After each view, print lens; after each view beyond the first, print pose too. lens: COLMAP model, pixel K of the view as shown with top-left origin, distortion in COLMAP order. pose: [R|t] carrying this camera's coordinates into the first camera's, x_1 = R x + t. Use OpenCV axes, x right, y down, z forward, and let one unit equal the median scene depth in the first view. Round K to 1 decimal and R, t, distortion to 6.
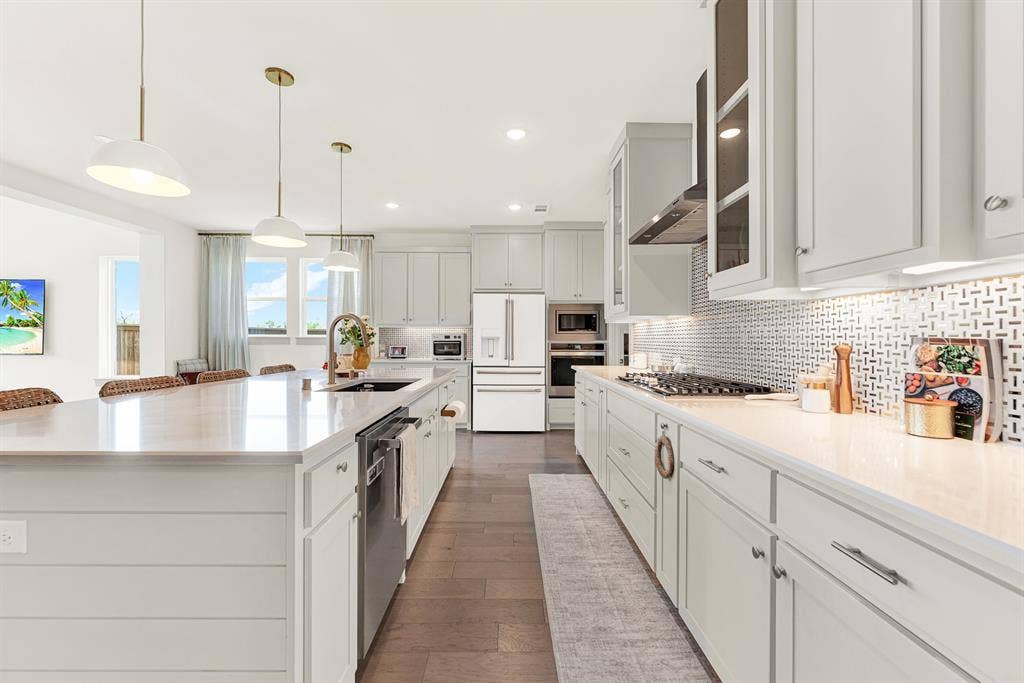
lens RADIAL K [[422.3, 0, 508.4], [0, 422.3, 337.4], [0, 0, 1]] dist [-0.001429, -0.000162]
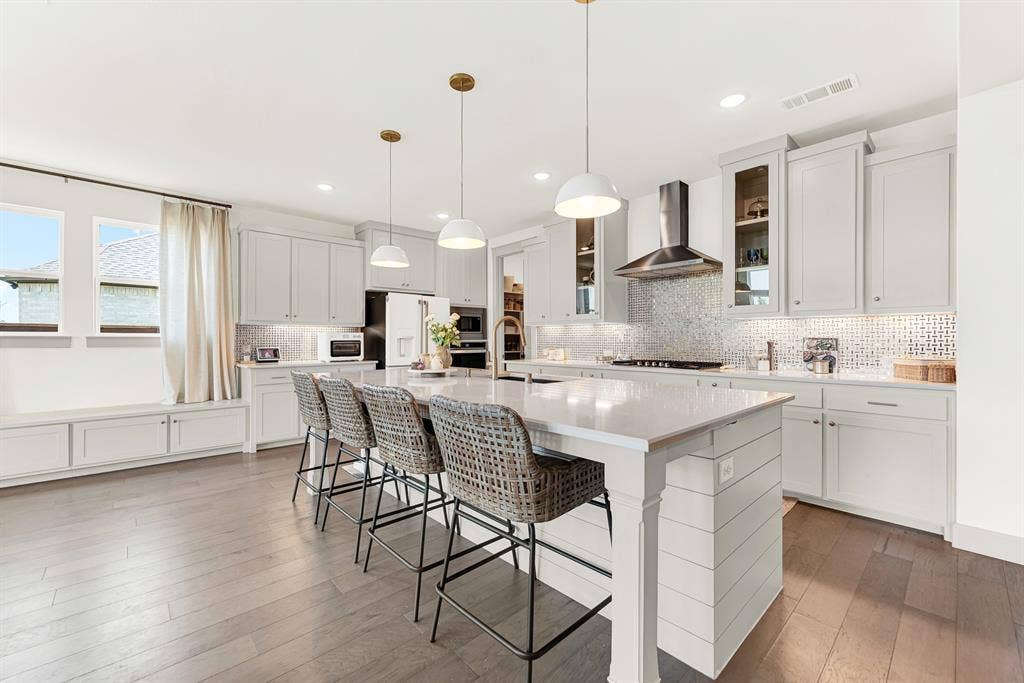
lens RADIAL K [[422.3, 0, 508.4], [0, 422.3, 337.4], [0, 0, 1]] dist [-0.001429, -0.000162]
pose [[0.737294, -0.001072, 0.675571, -0.546756], [-0.000535, 0.999998, 0.002171, -0.001413], [-0.675572, -0.001962, 0.737292, 0.081108]]
